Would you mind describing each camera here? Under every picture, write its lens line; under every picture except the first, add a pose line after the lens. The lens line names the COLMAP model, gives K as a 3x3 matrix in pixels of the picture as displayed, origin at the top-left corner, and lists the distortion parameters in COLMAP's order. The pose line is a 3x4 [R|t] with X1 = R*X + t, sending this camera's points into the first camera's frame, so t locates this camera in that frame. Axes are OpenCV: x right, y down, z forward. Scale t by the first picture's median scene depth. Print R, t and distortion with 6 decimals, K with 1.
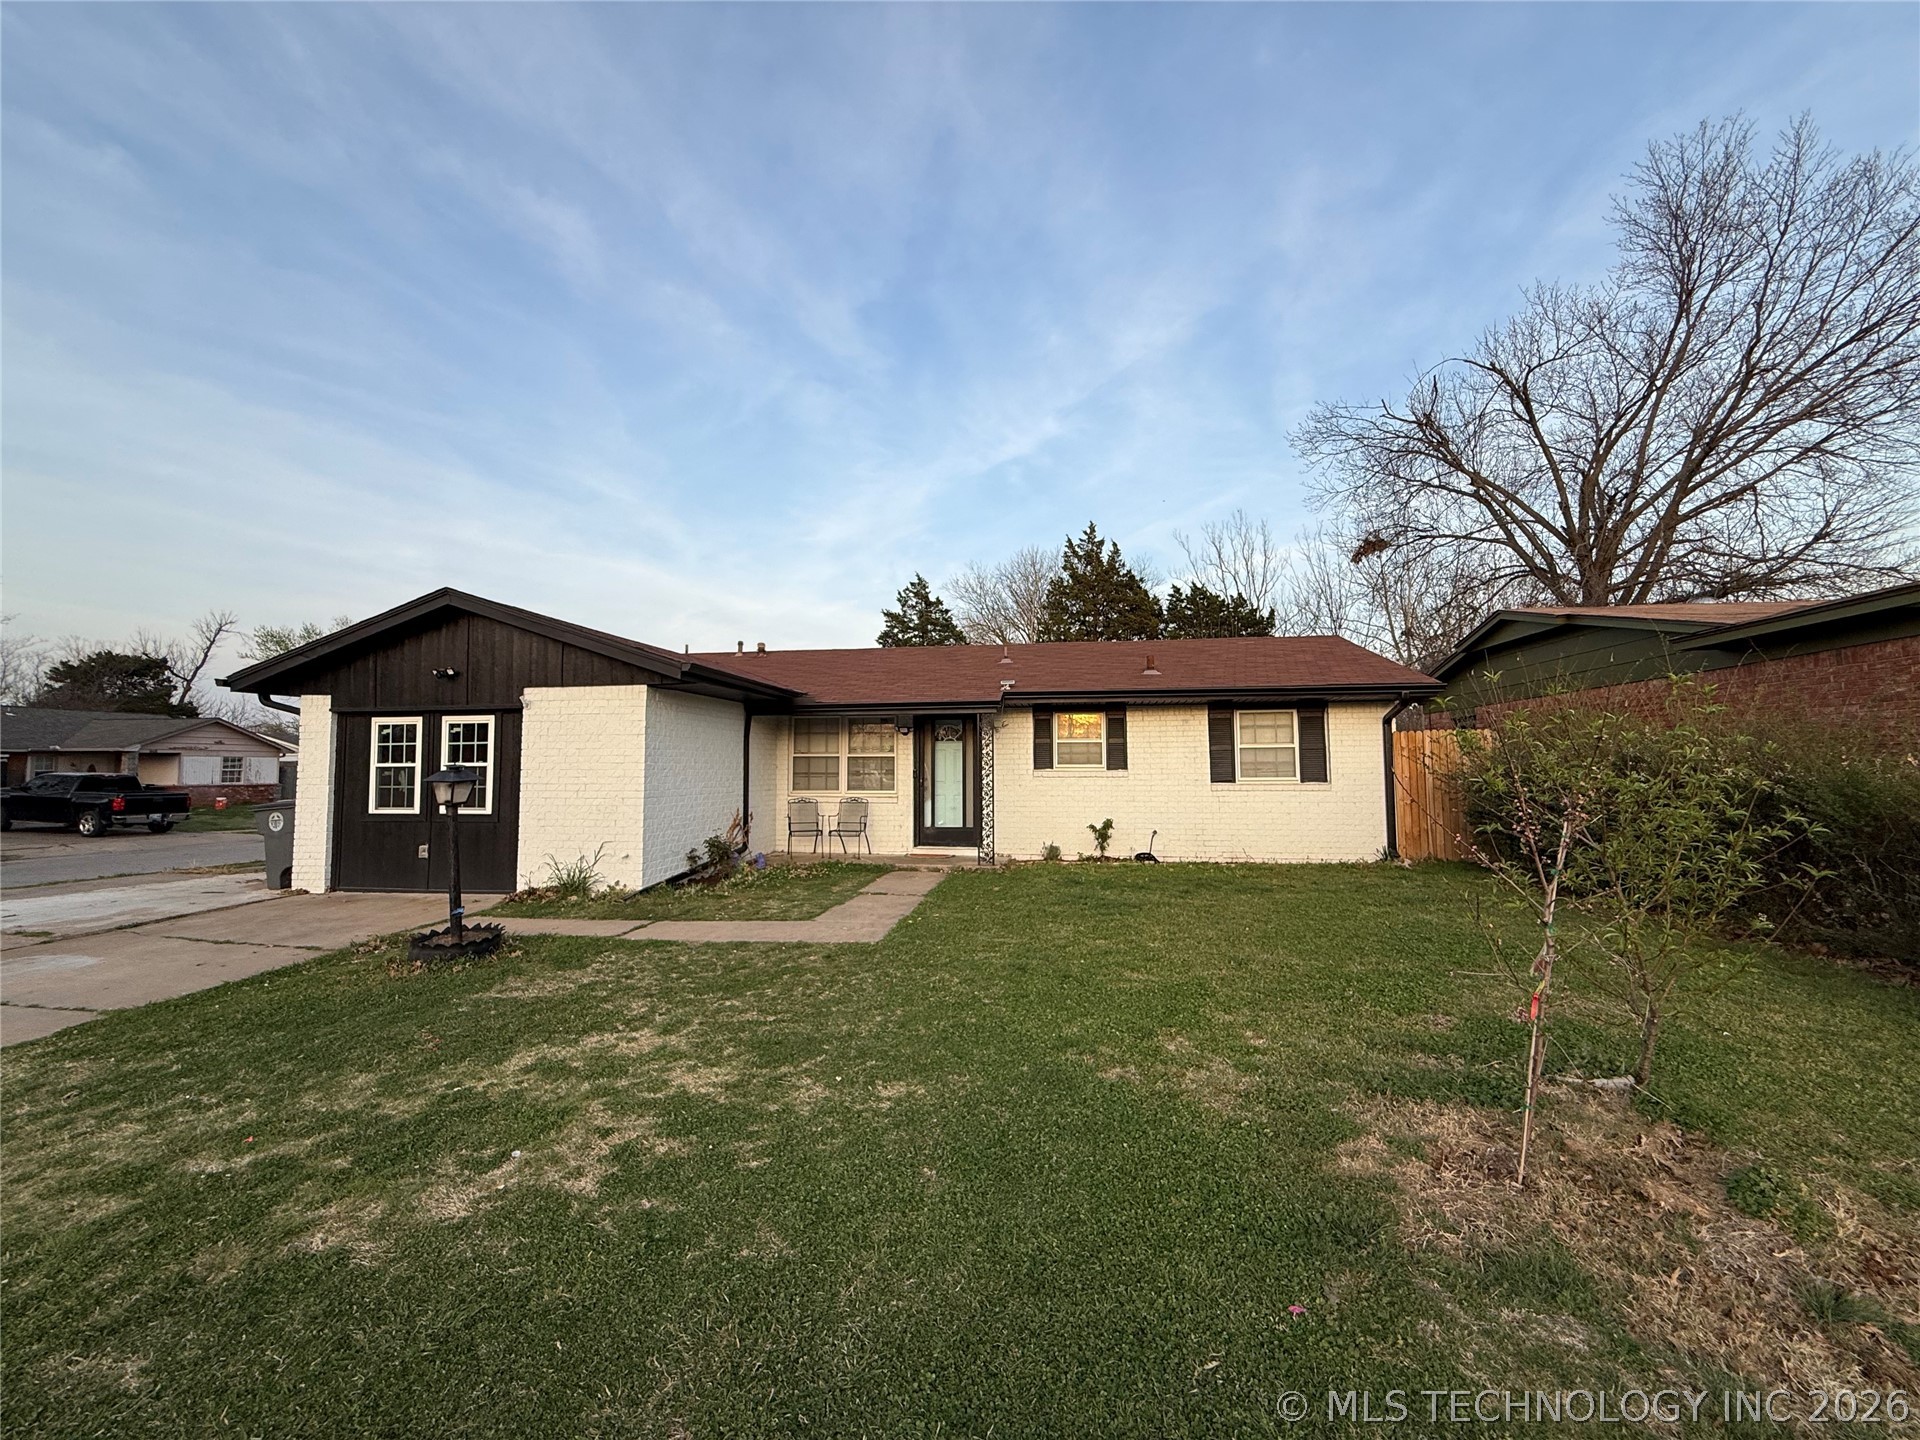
lens RADIAL K [[763.6, 0, 929.5], [0, 763.6, 707.8], [0, 0, 1]] dist [-0.000651, 0.000129]
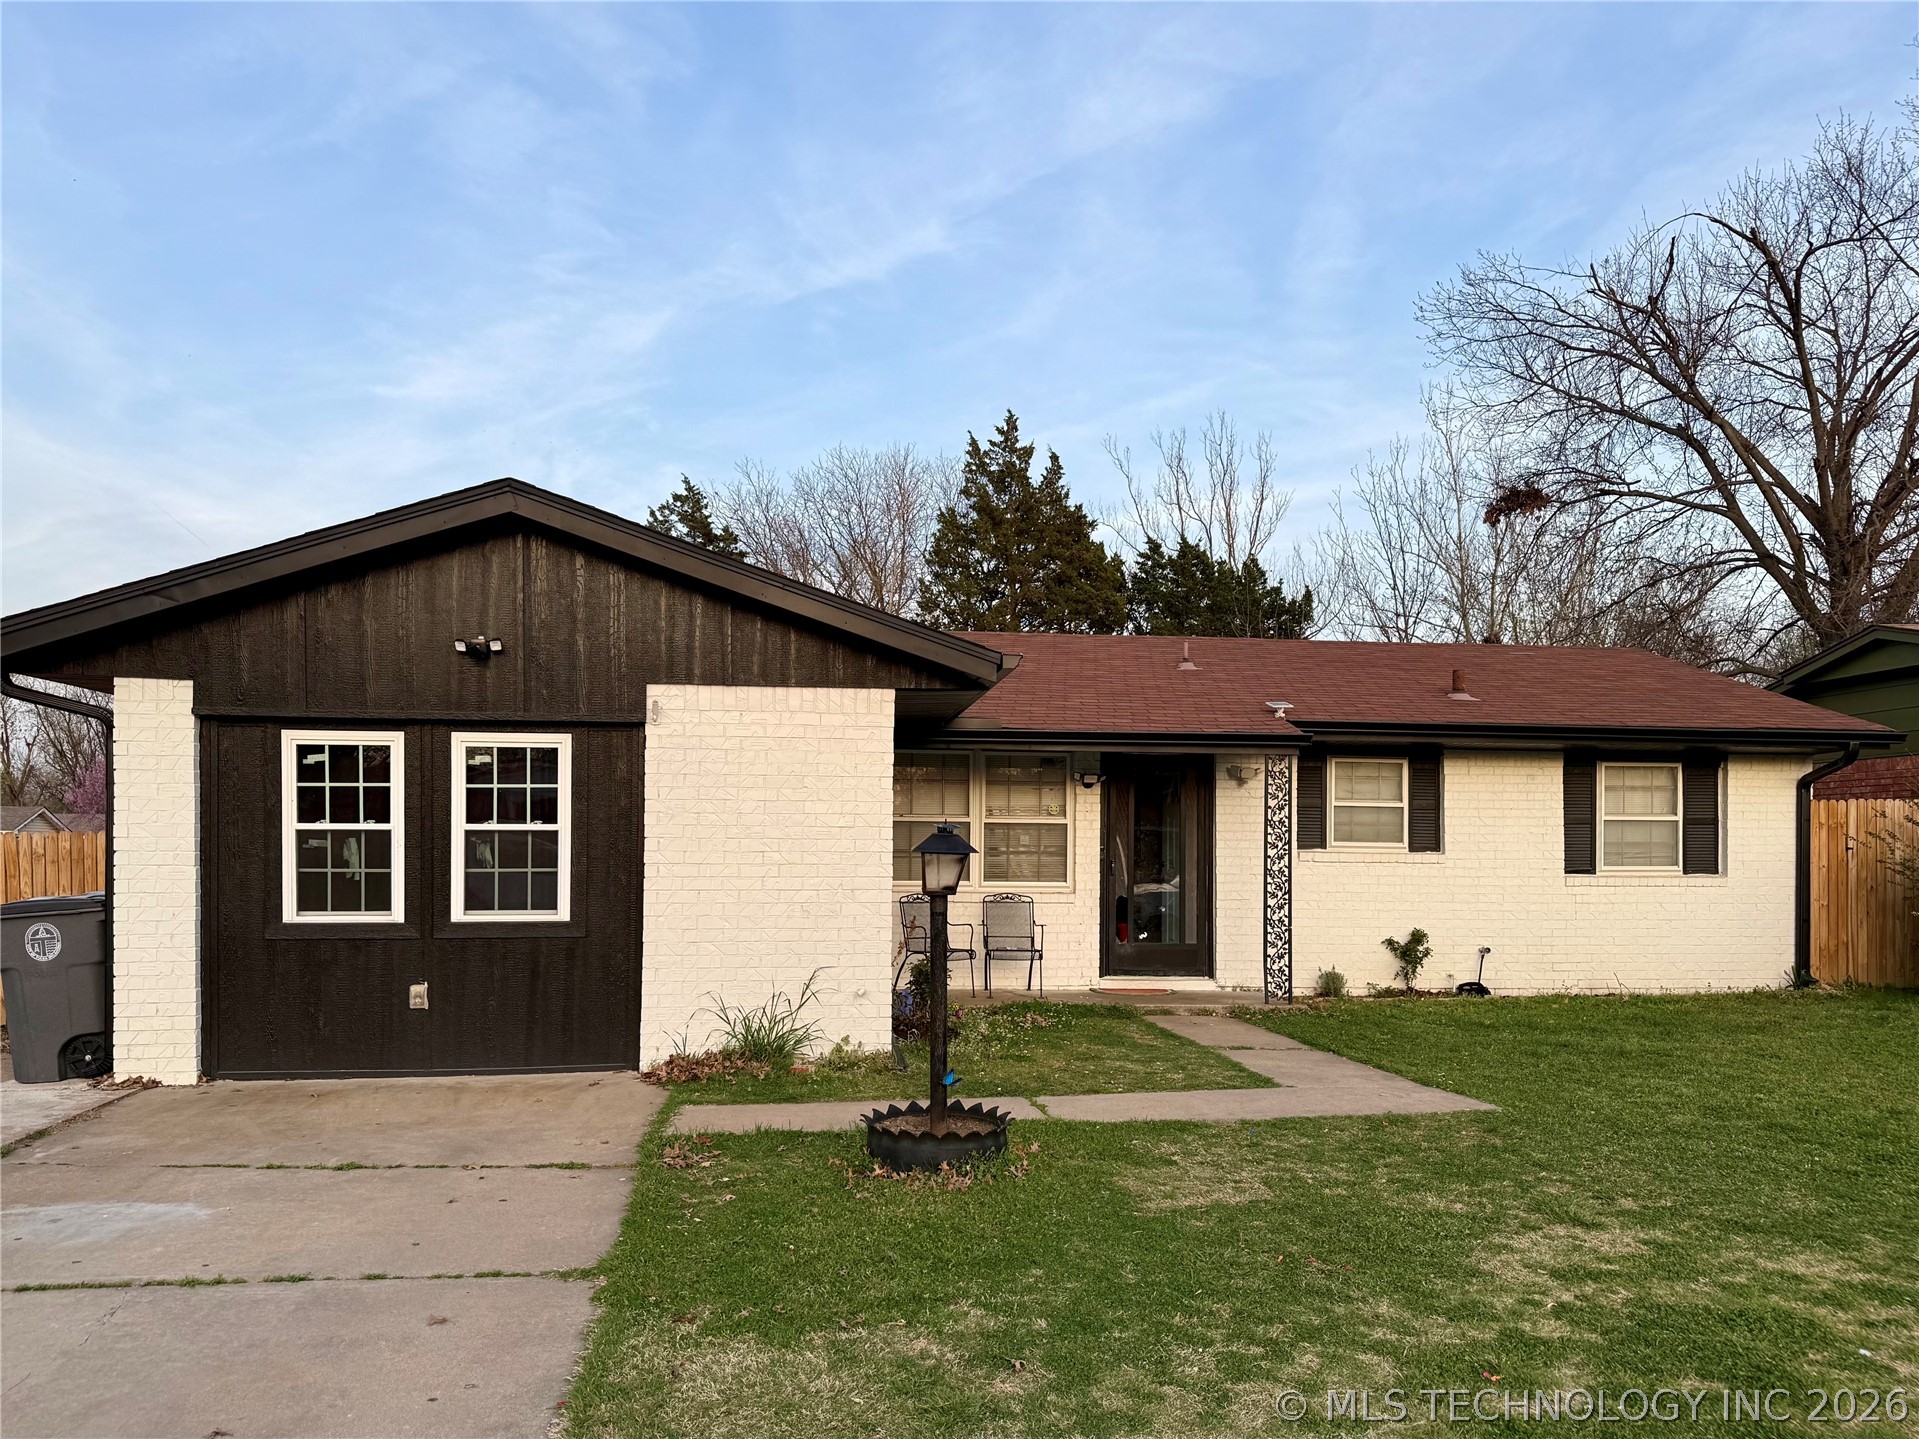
lens RADIAL K [[1428.8, 0, 948.8], [0, 1428.8, 712.1], [0, 0, 1]] dist [0.033002, -0.046351]
pose [[0.962028, 0.036965, 0.270436, -0.447910], [-0.032077, 0.999233, -0.022471, 0.006785], [-0.271059, 0.012943, 0.962476, -0.024929]]
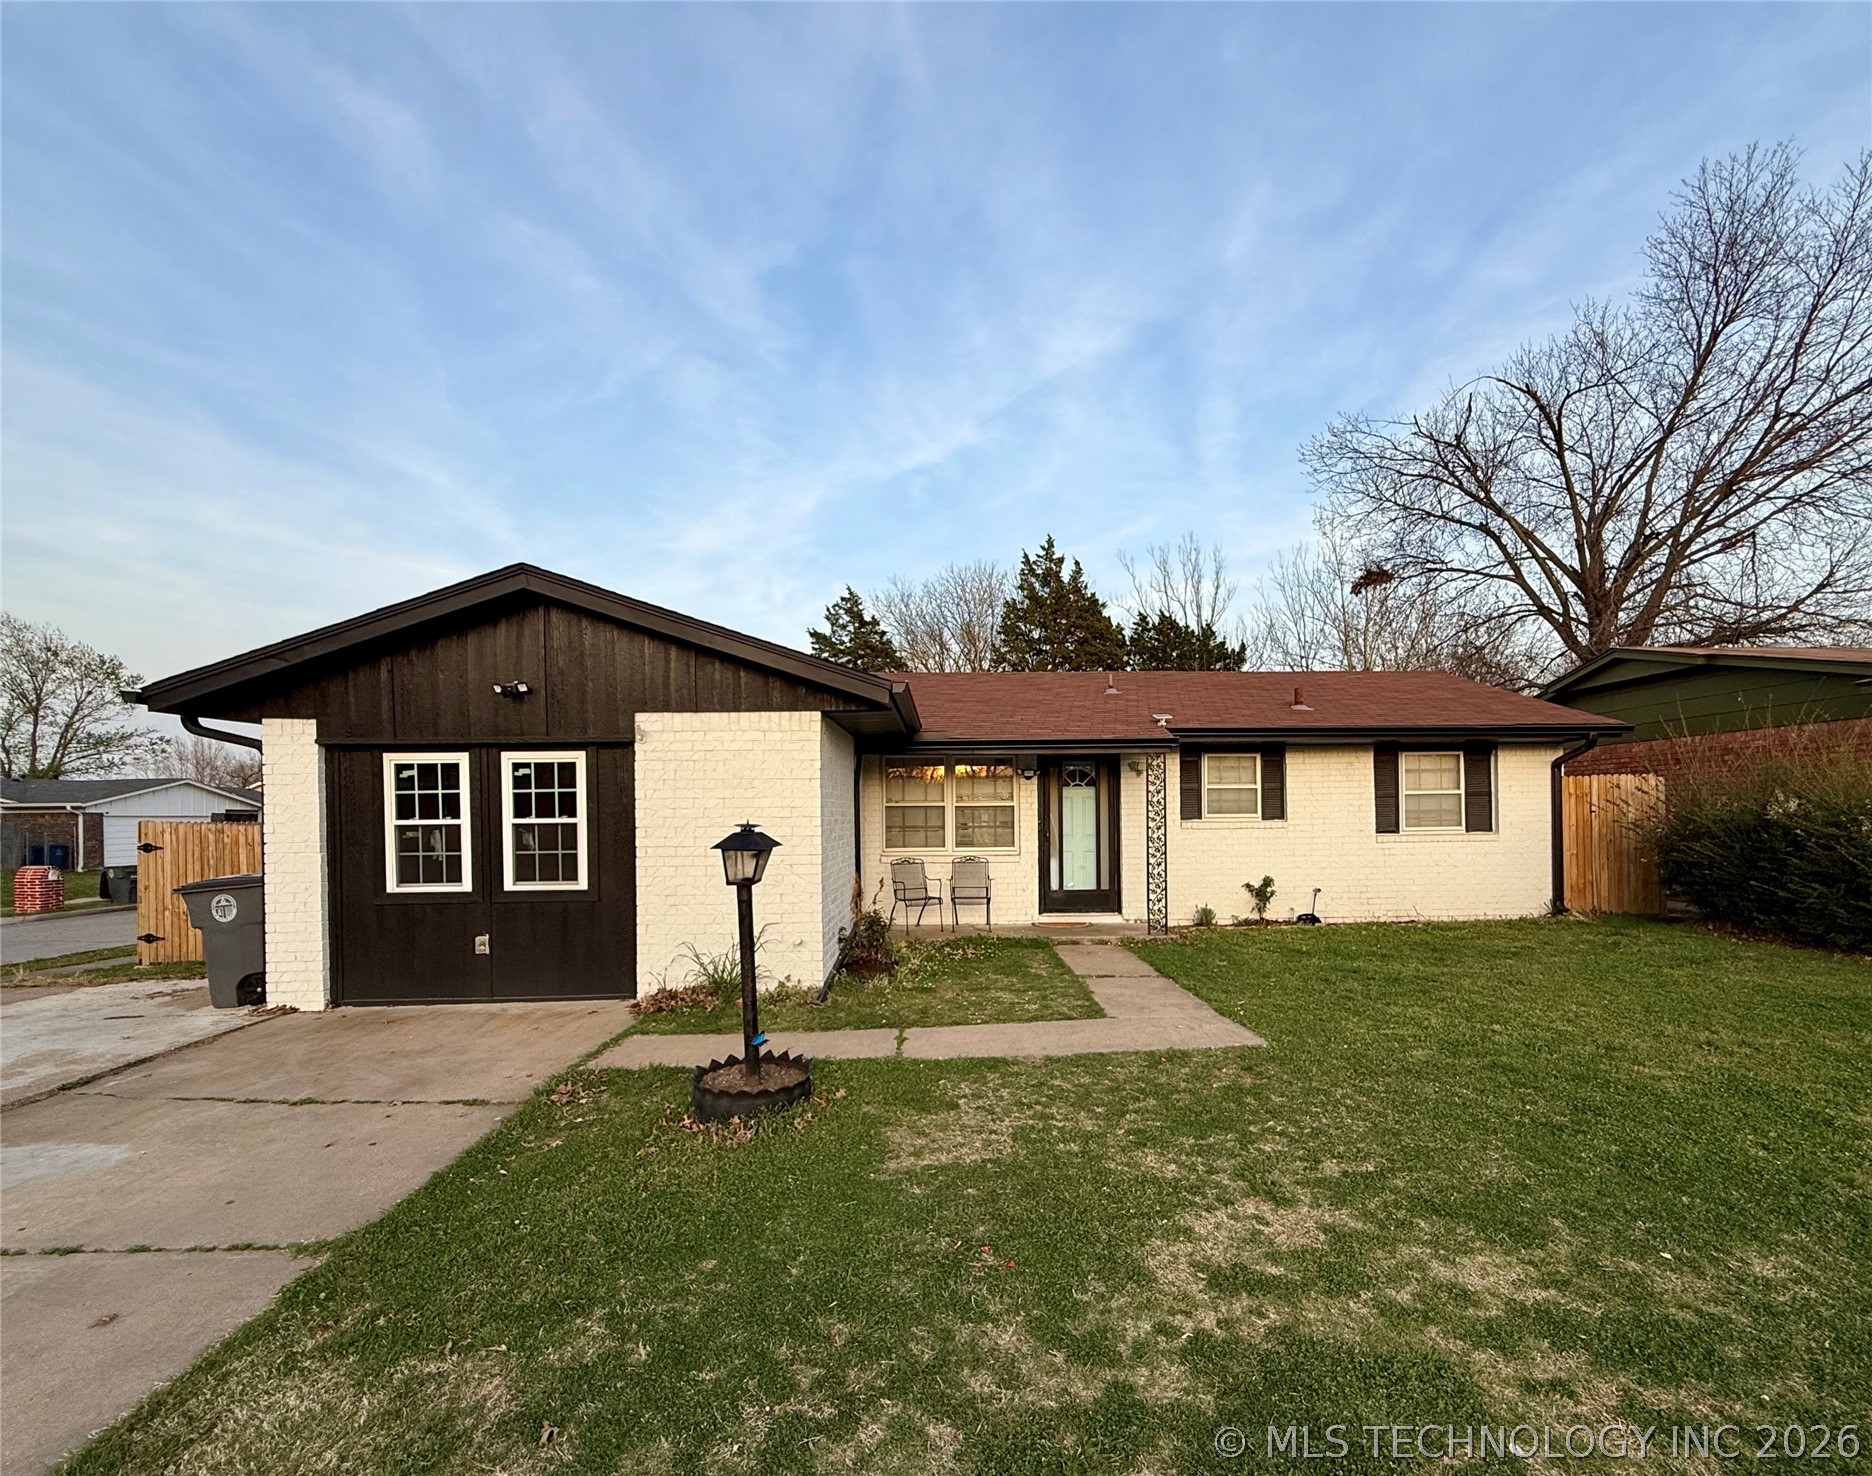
lens RADIAL K [[867.5, 0, 971.8], [0, 867.5, 733.0], [0, 0, 1]] dist [-0.006025, 0.002635]
pose [[0.981320, 0.011109, 0.192060, -0.281835], [-0.008189, 0.999839, -0.015987, 0.002162], [-0.192206, 0.014115, 0.981253, 0.094797]]
